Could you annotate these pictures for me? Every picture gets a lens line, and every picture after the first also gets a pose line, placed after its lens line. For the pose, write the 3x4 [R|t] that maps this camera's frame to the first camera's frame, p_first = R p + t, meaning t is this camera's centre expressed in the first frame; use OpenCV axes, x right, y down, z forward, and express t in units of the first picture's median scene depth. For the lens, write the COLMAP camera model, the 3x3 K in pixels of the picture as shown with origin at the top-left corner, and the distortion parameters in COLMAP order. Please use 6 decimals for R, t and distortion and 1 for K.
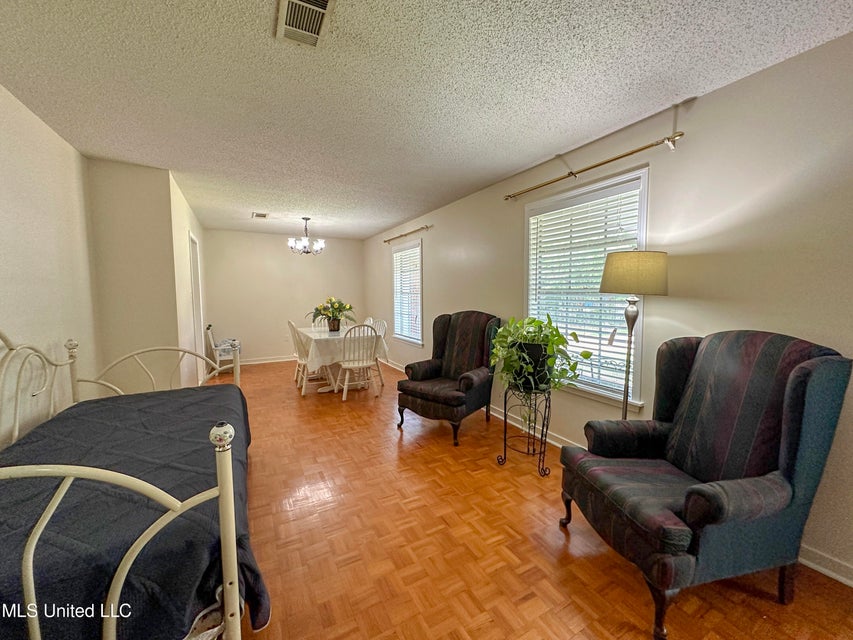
lens RADIAL K [[341.5, 0, 425.1], [0, 341.5, 320.5], [0, 0, 1]] dist [0.000909, -0.000001]
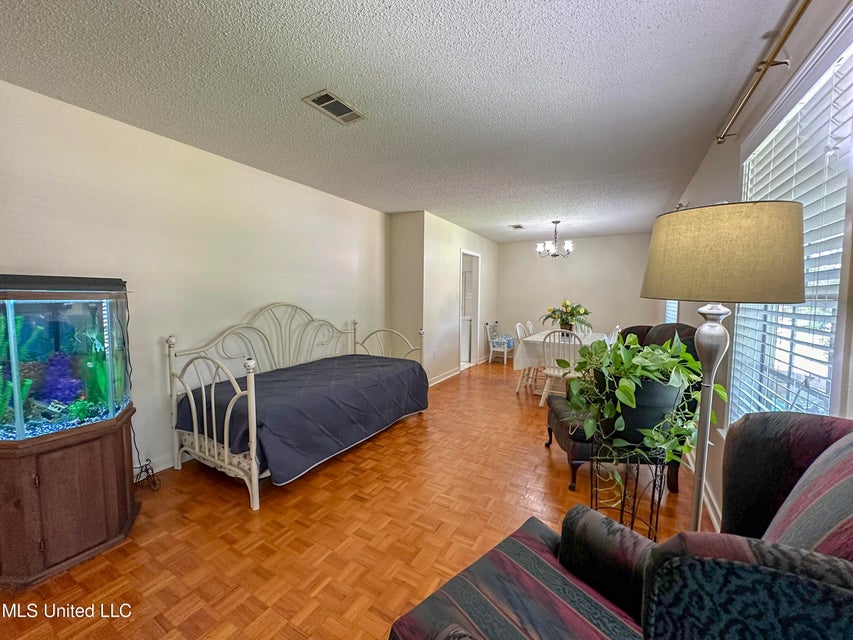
lens RADIAL K [[341.5, 0, 427.0], [0, 341.5, 319.5], [0, 0, 1]] dist [0.000909, -0.000001]
pose [[0.525982, 0.063972, -0.848086, 0.387452], [-0.076074, 0.996709, 0.028002, -0.014027], [0.847086, 0.049788, 0.529118, 0.196277]]
